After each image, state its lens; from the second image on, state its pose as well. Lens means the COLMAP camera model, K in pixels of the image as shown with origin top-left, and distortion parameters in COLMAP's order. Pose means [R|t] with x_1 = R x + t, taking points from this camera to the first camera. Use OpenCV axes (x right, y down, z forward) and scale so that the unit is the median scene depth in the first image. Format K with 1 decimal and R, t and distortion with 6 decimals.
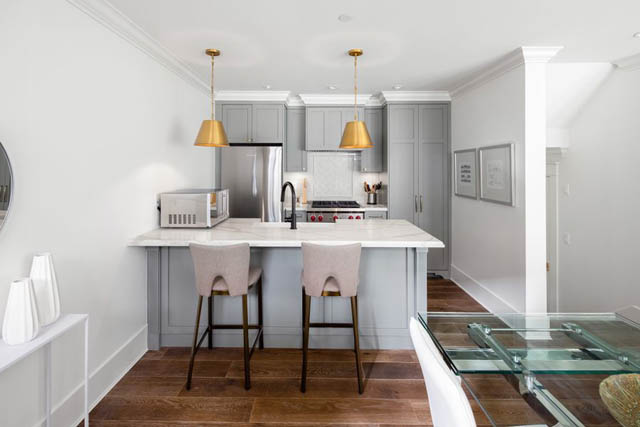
lens RADIAL K [[312.5, 0, 314.5], [0, 312.5, 165.2], [0, 0, 1]] dist [0.005178, -0.003270]
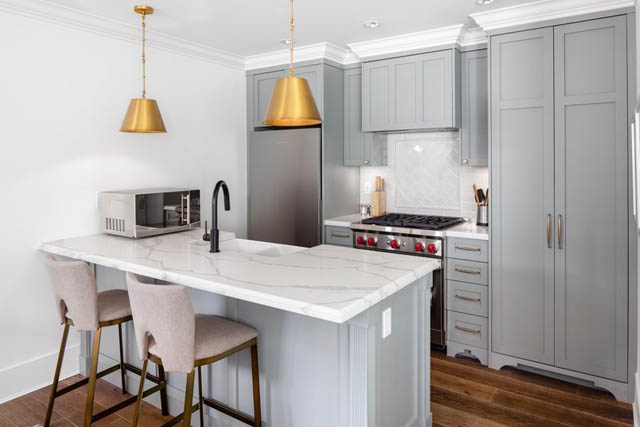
lens RADIAL K [[435.5, 0, 309.1], [0, 435.5, 163.7], [0, 0, 1]] dist [-0.010175, 0.004843]
pose [[0.826456, -0.004009, -0.562988, 0.484358], [0.012288, 0.999865, 0.010918, 0.006865], [0.562868, -0.015941, 0.826393, 0.276829]]
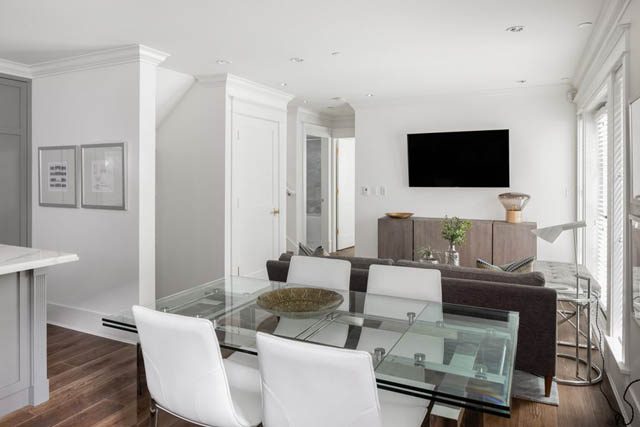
lens RADIAL K [[435.5, 0, 310.1], [0, 435.5, 175.9], [0, 0, 1]] dist [-0.010175, 0.004843]
pose [[0.437798, -0.002339, 0.899070, -0.242791], [-0.011717, 0.999897, 0.008307, 0.009836], [-0.898997, -0.014171, 0.437726, -0.054078]]
